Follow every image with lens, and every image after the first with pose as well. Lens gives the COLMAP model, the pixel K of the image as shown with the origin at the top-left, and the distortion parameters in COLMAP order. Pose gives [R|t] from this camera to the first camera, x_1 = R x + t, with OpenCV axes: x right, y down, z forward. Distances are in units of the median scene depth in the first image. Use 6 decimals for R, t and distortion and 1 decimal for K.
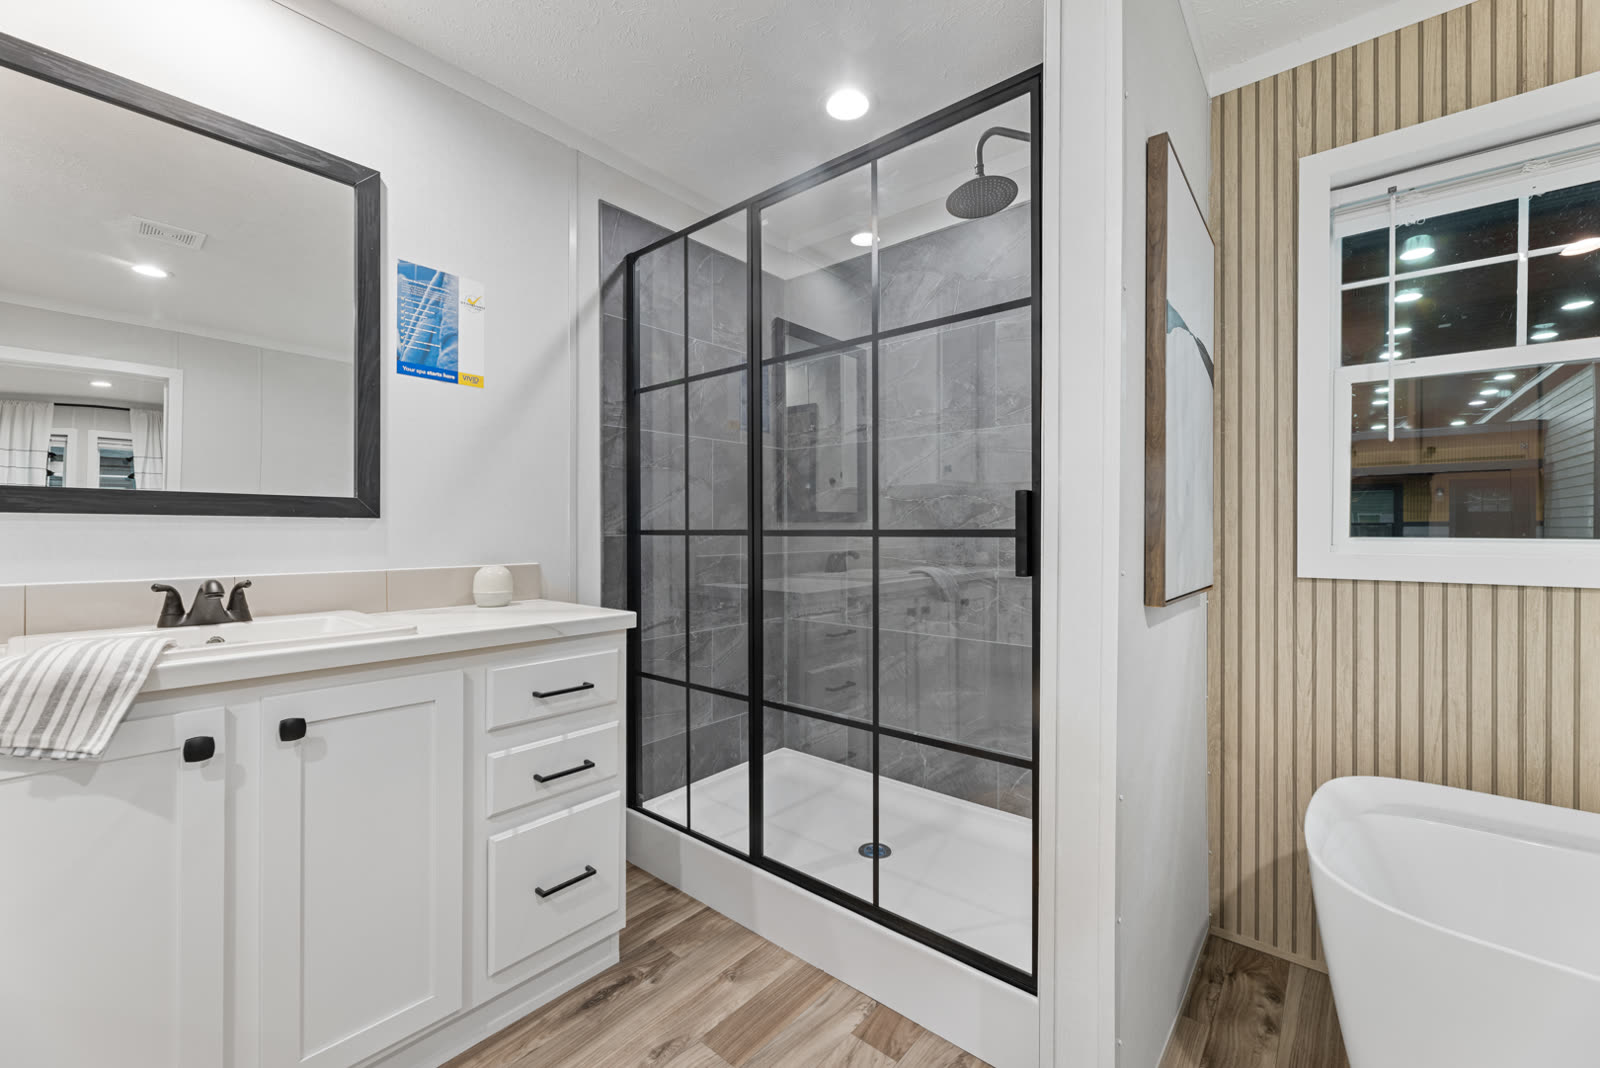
lens RADIAL K [[644.8, 0, 795.3], [0, 644.8, 533.8], [0, 0, 1]] dist [-0.001578, -0.000323]
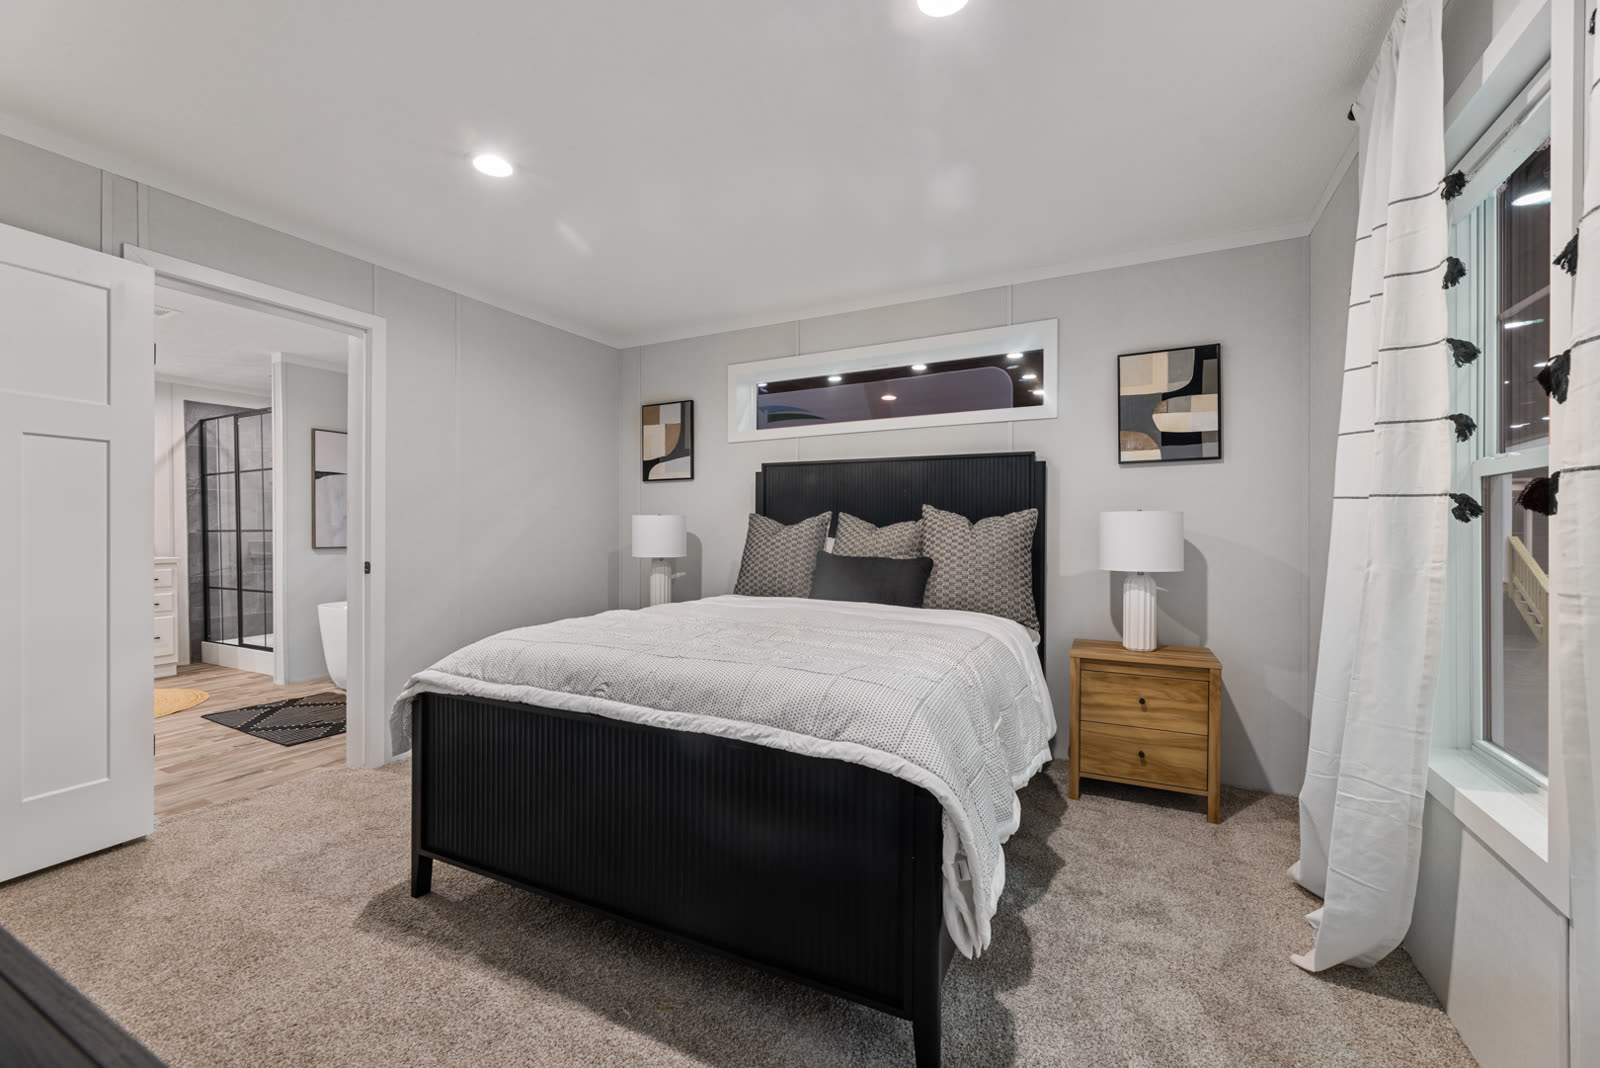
lens RADIAL K [[644.8, 0, 795.3], [0, 644.8, 533.8], [0, 0, 1]] dist [-0.001578, -0.000323]
pose [[0.974764, -0.008991, 0.223058, 1.769167], [0.007476, 0.999943, 0.007634, 0.008131], [-0.223114, -0.005774, 0.974775, -2.415043]]
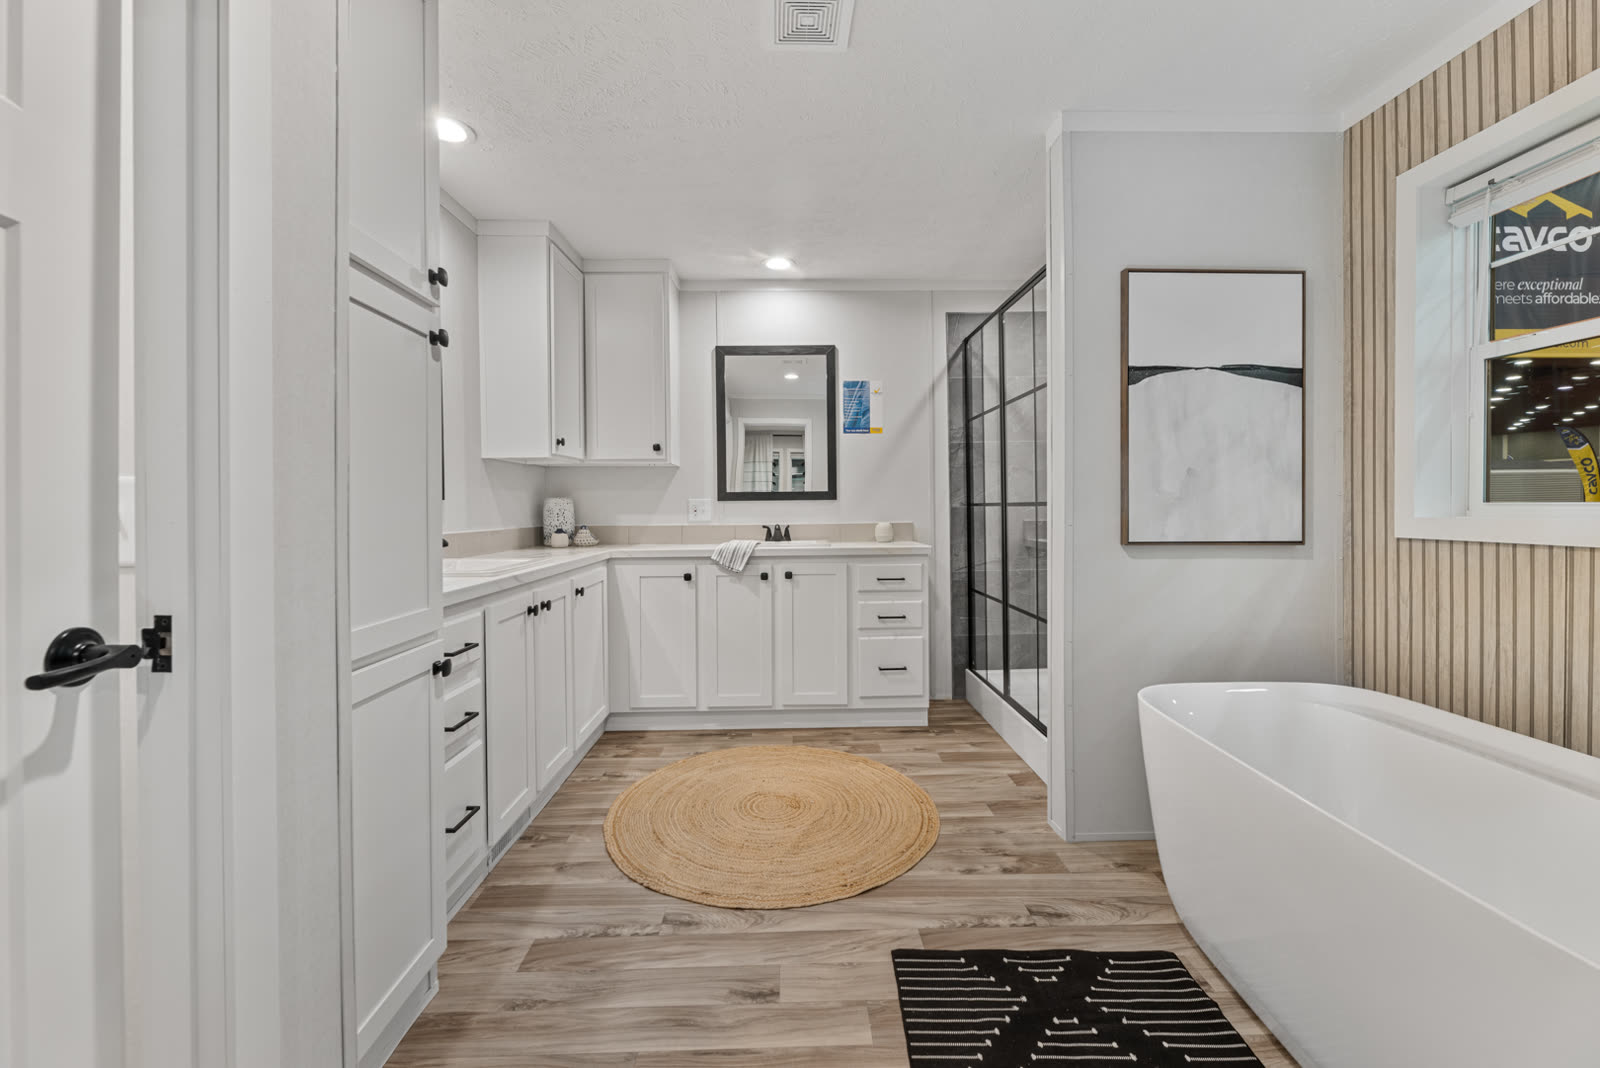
lens RADIAL K [[655.1, 0, 800.2], [0, 655.1, 512.0], [0, 0, 1]] dist [-0.000065, -0.000246]
pose [[0.665216, -0.002602, -0.746647, 0.898571], [0.010507, 0.999928, 0.005876, 0.002860], [0.746577, -0.011754, 0.665195, -0.563792]]
